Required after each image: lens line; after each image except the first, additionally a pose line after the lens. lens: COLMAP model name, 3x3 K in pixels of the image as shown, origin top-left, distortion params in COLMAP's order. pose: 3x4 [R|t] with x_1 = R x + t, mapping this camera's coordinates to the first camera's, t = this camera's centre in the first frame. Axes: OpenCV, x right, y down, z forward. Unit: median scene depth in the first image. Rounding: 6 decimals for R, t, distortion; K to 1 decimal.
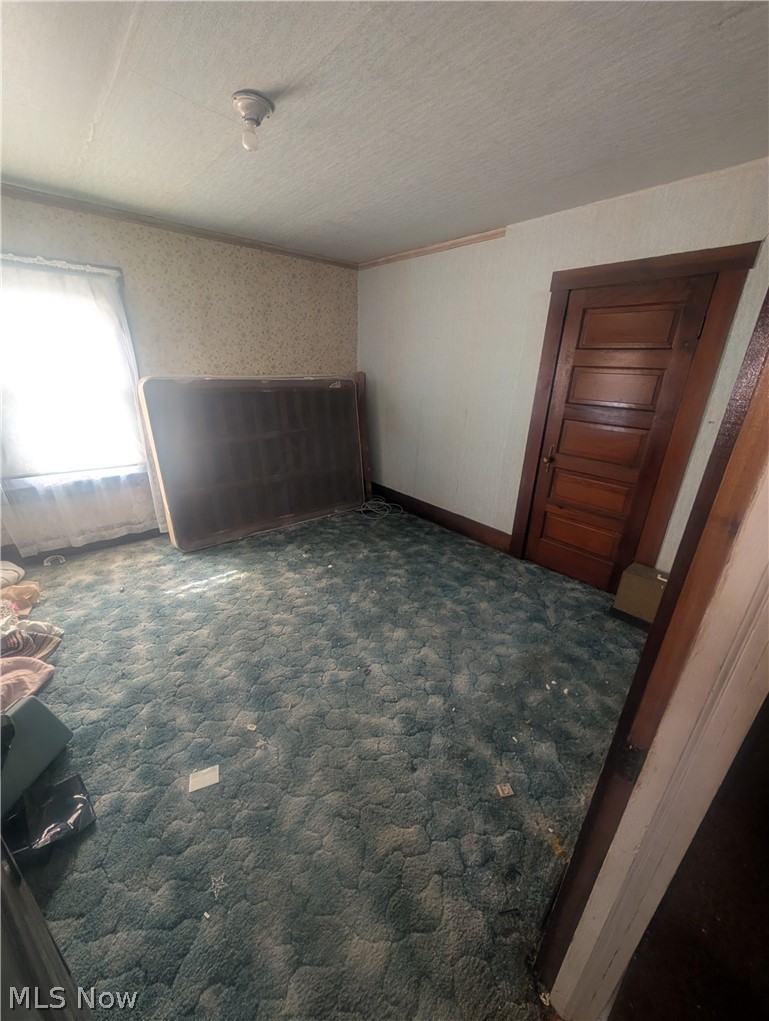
lens RADIAL K [[384.0, 0, 385.1], [0, 384.0, 508.9], [0, 0, 1]] dist [0.000364, 0.000053]
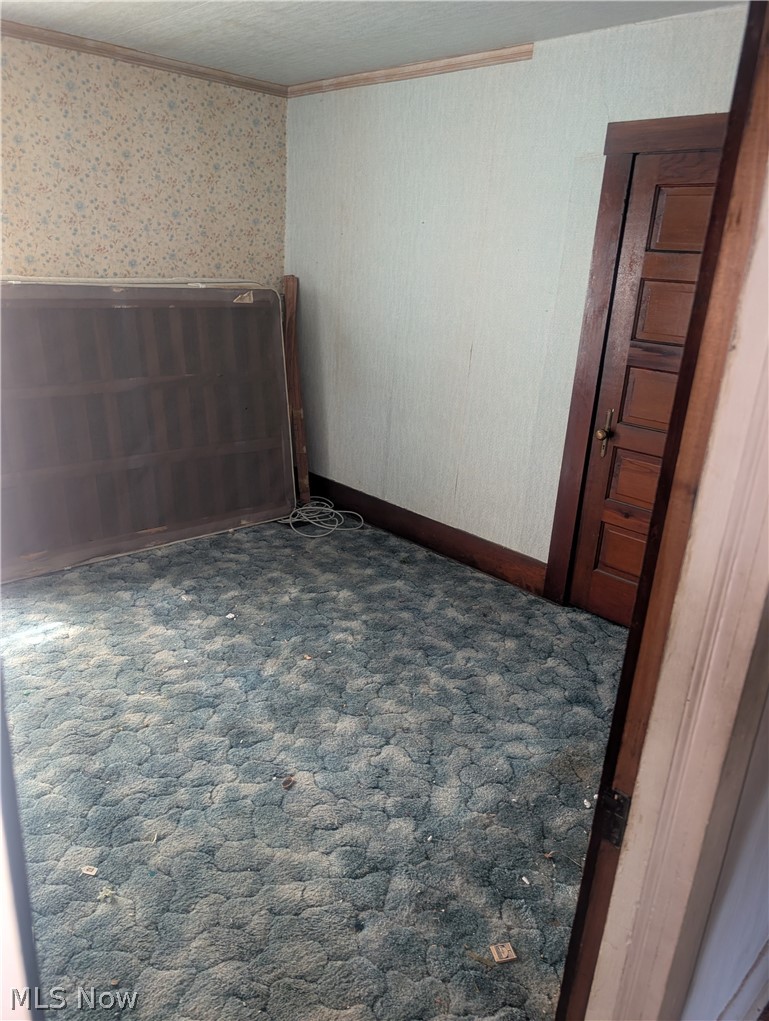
lens RADIAL K [[723.9, 0, 383.8], [0, 723.9, 513.0], [0, 0, 1]] dist [0.010942, -0.009920]
pose [[0.998252, 0.008523, 0.058492, 0.022611], [-0.007217, 0.999721, -0.022496, 0.022818], [-0.058667, 0.022034, 0.998034, -0.099452]]
